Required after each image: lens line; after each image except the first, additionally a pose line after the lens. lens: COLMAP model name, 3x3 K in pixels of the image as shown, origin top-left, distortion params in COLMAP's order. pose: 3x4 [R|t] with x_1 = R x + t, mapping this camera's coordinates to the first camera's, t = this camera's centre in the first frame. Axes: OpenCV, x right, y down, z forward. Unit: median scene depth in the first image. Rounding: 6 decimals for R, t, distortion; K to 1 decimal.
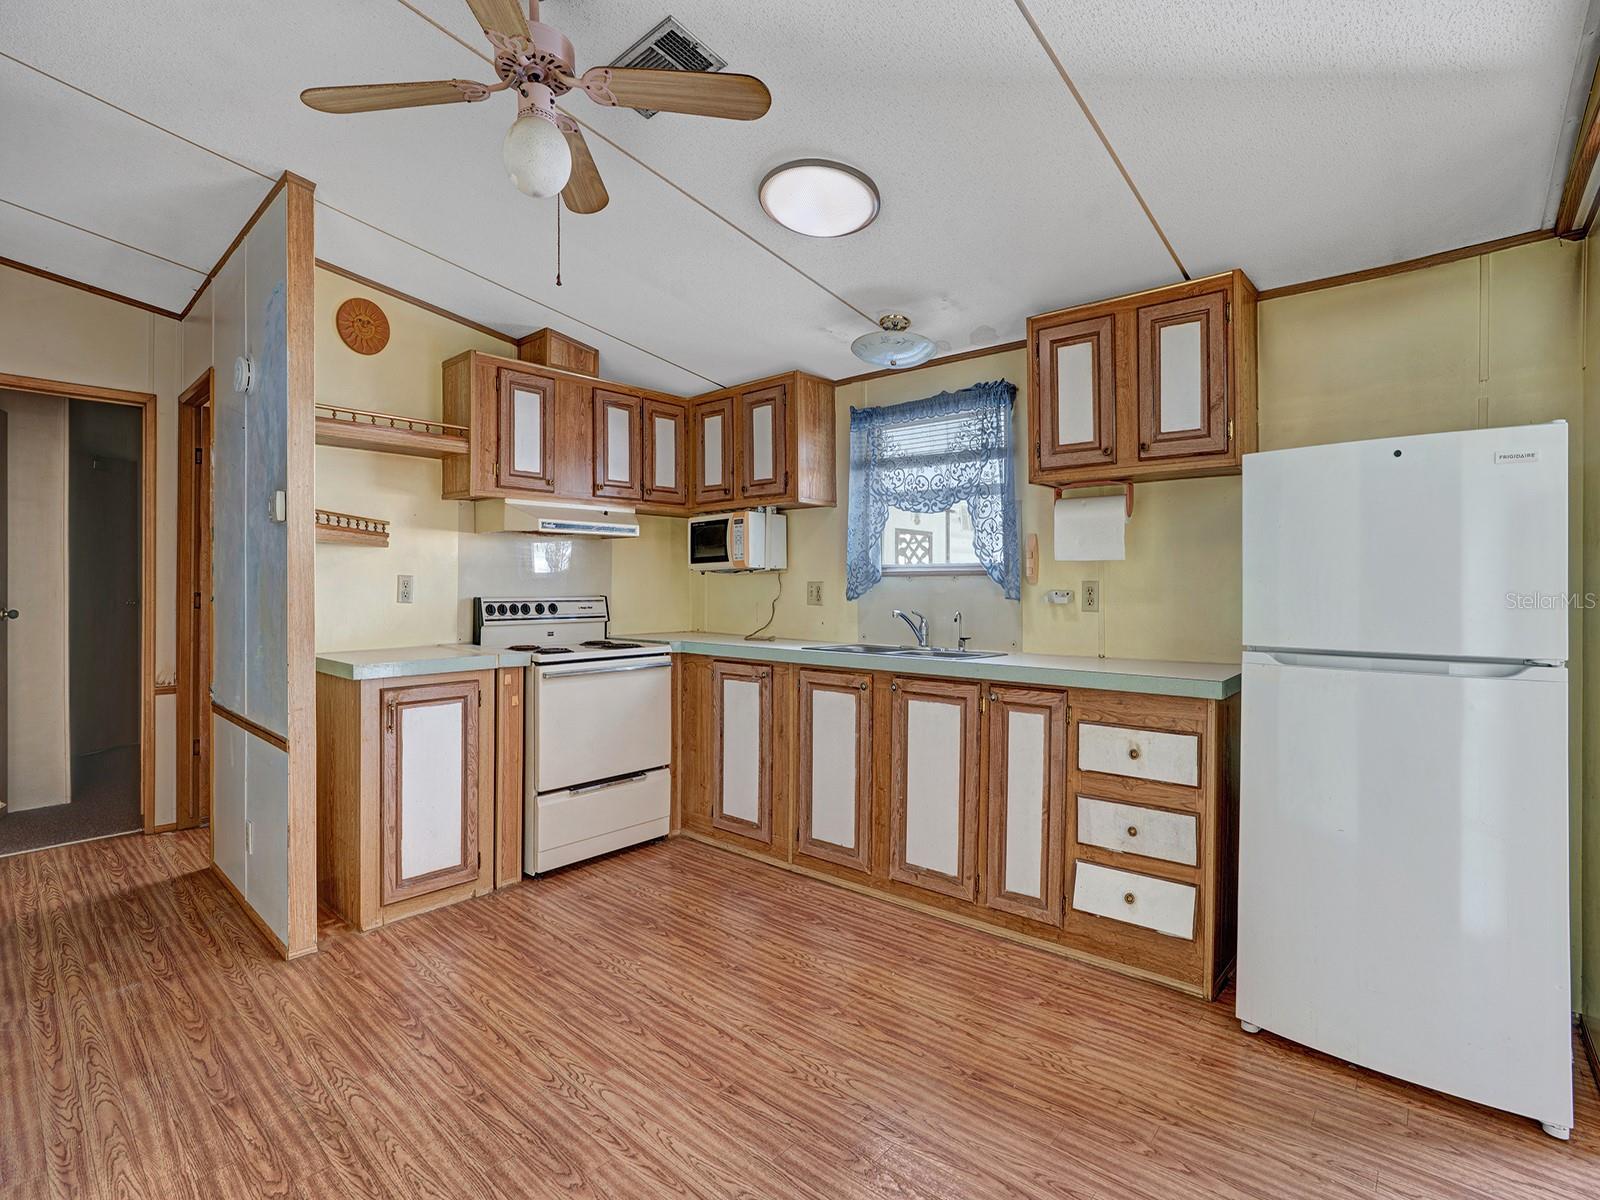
lens RADIAL K [[770.8, 0, 800.2], [0, 770.8, 590.2], [0, 0, 1]] dist [-0.047251, 0.000792]
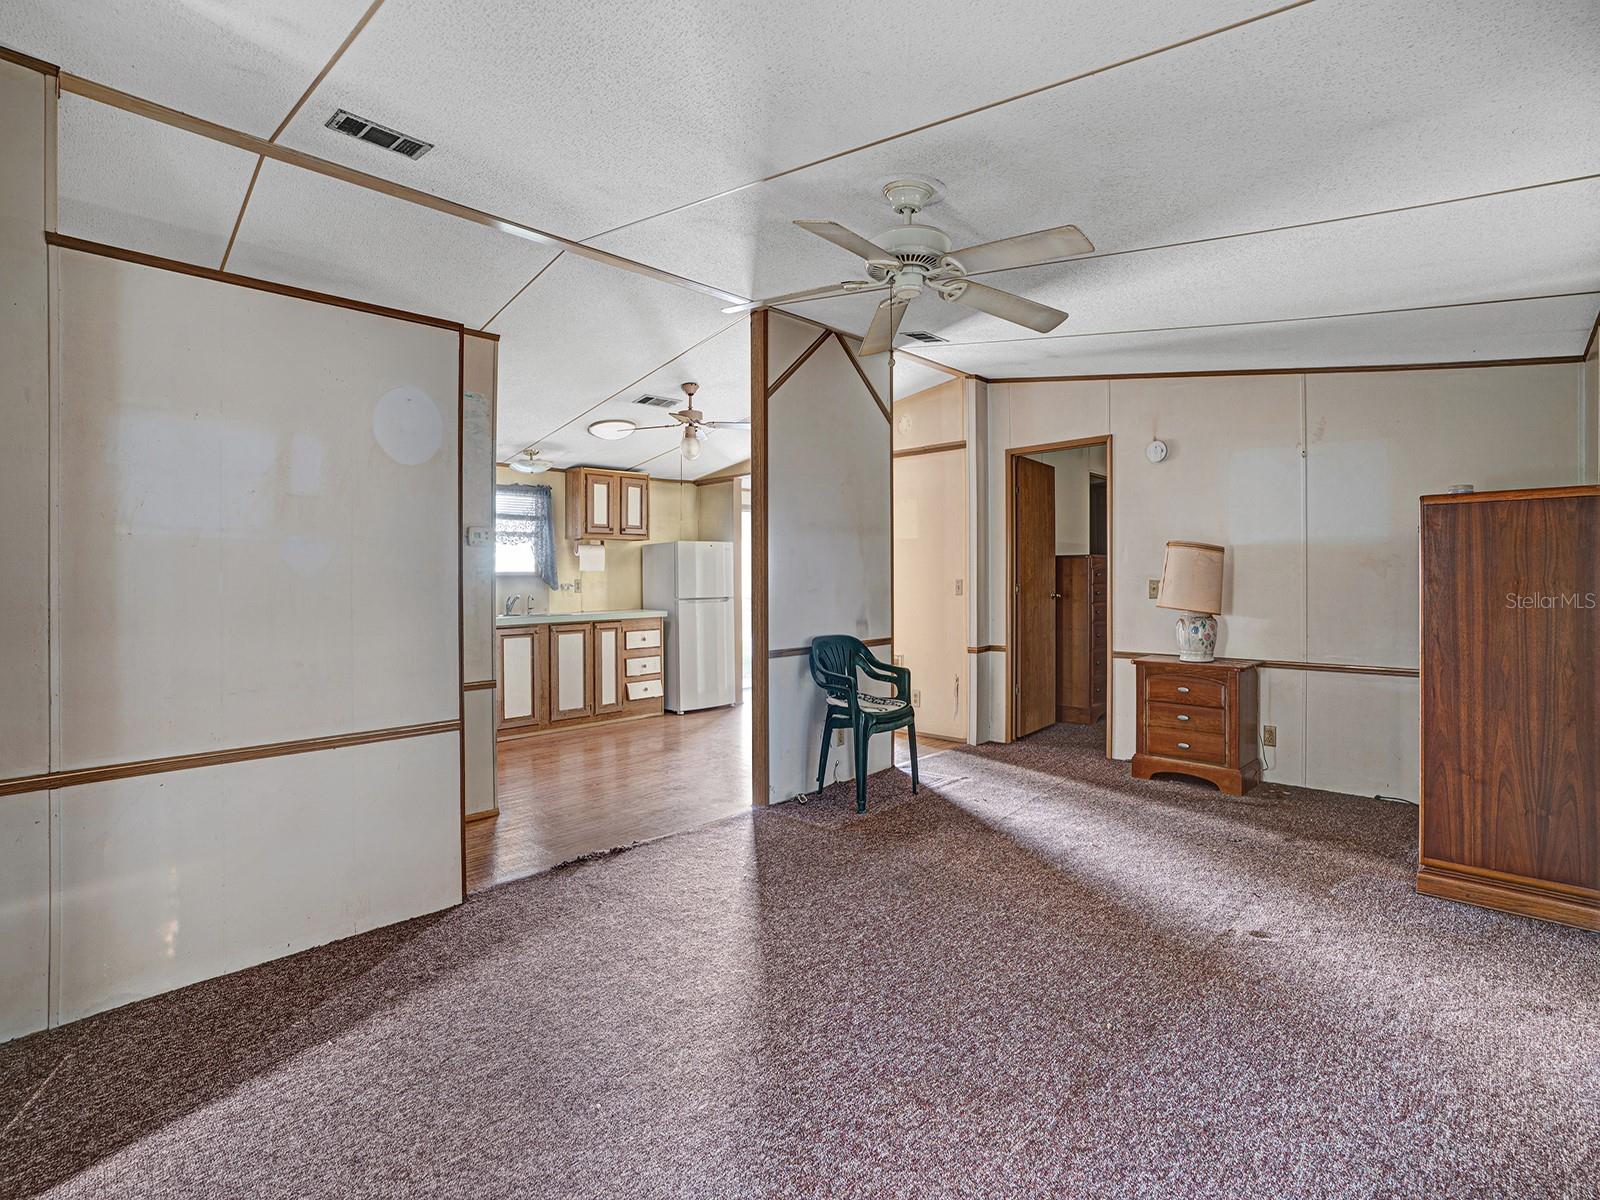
lens RADIAL K [[761.2, 0, 797.5], [0, 761.2, 574.5], [0, 0, 1]] dist [-0.076600, 0.033894]
pose [[0.056160, -0.002239, 0.998419, -1.793407], [0.014892, 0.999888, 0.001404, -0.018930], [-0.998311, 0.014789, 0.056187, 0.189729]]
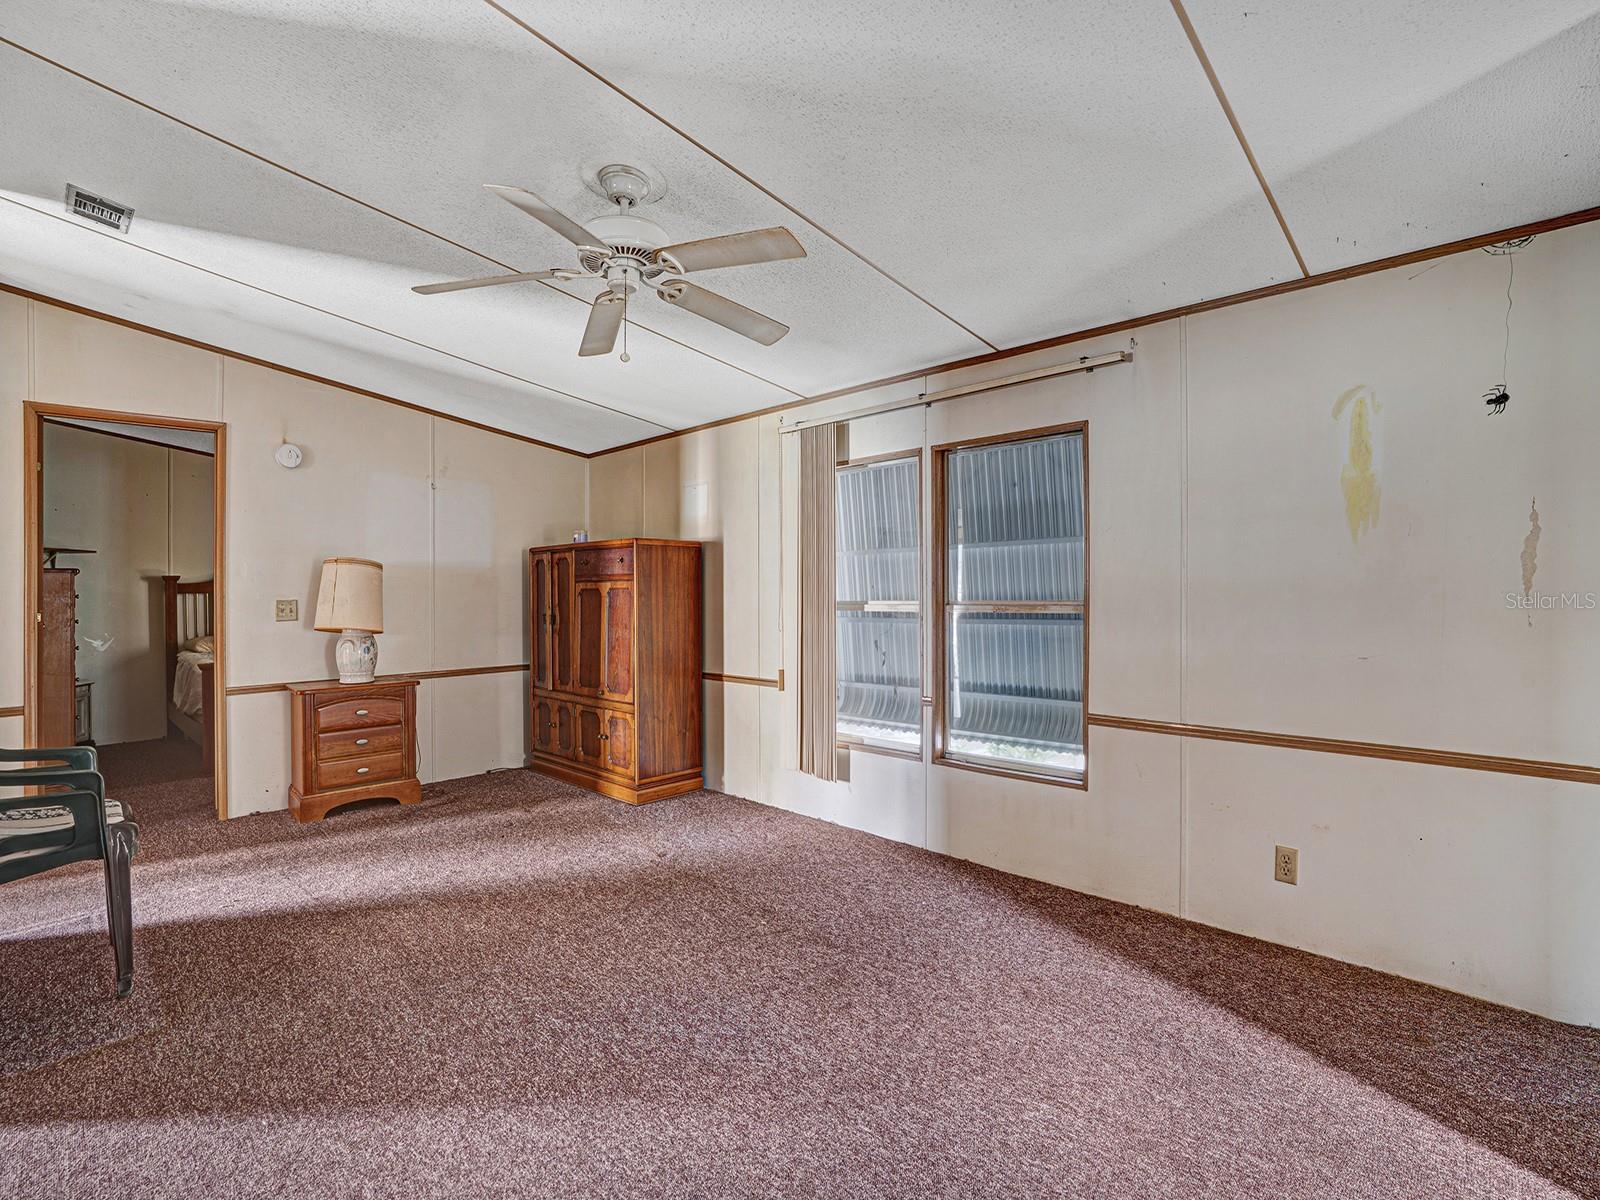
lens RADIAL K [[761.2, 0, 793.7], [0, 761.2, 592.8], [0, 0, 1]] dist [-0.073484, 0.032592]
pose [[-0.998249, 0.005132, 0.058936, -1.228356], [0.005826, 0.999916, 0.011616, -0.017884], [-0.058871, 0.011939, -0.998194, 0.833178]]
